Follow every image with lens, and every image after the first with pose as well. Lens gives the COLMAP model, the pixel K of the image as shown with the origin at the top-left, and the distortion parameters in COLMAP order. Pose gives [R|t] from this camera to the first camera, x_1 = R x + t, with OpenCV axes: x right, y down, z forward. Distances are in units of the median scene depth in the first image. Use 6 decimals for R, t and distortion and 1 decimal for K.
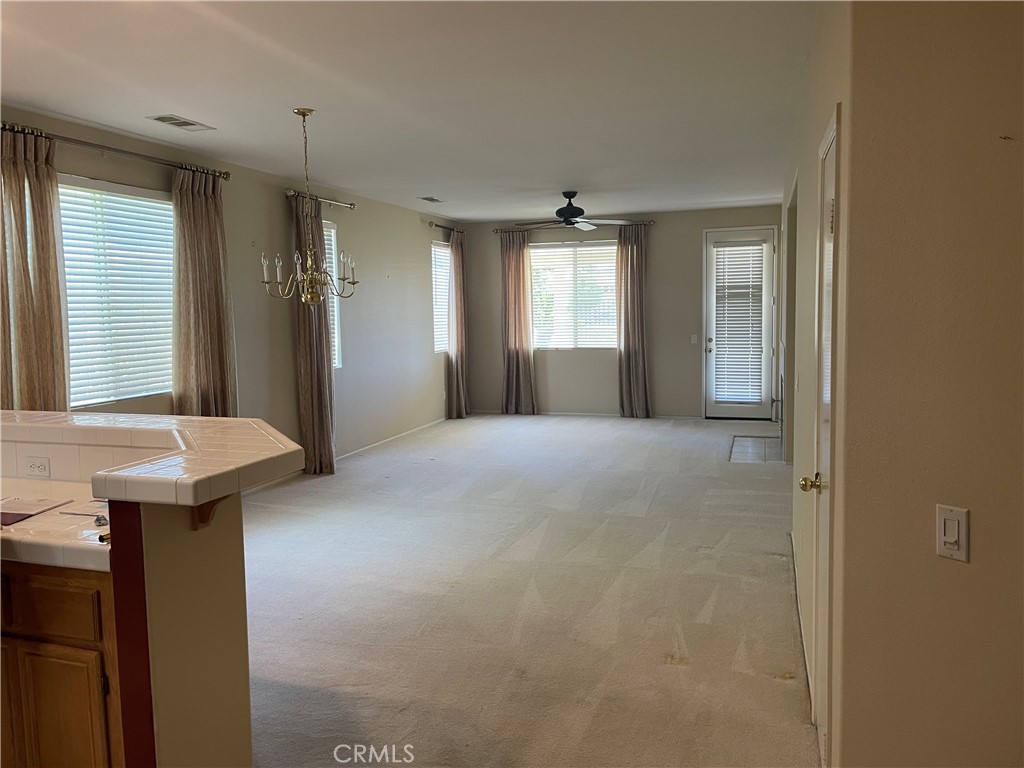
lens RADIAL K [[791.4, 0, 507.2], [0, 791.4, 368.8], [0, 0, 1]] dist [0.072017, -0.096967]
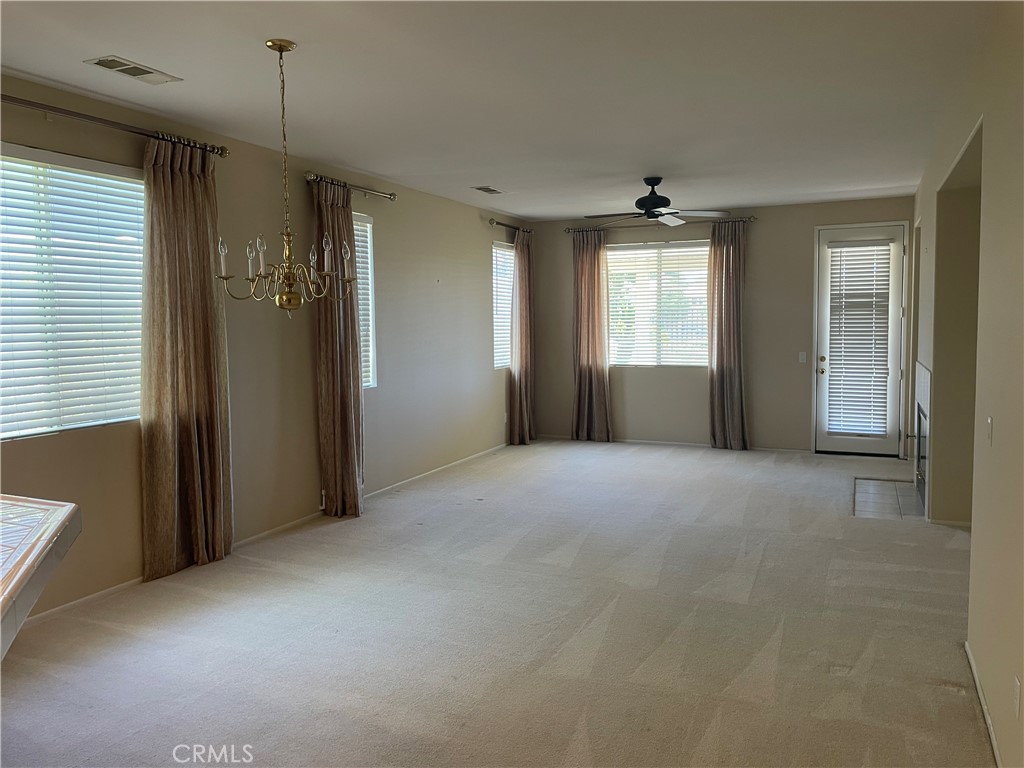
lens RADIAL K [[791.4, 0, 507.2], [0, 791.4, 368.8], [0, 0, 1]] dist [0.072017, -0.096967]
pose [[0.994308, 0.015063, -0.105471, 0.018572], [-0.016588, 0.999770, -0.013591, -0.011085], [0.105242, 0.015264, 0.994329, 0.167757]]
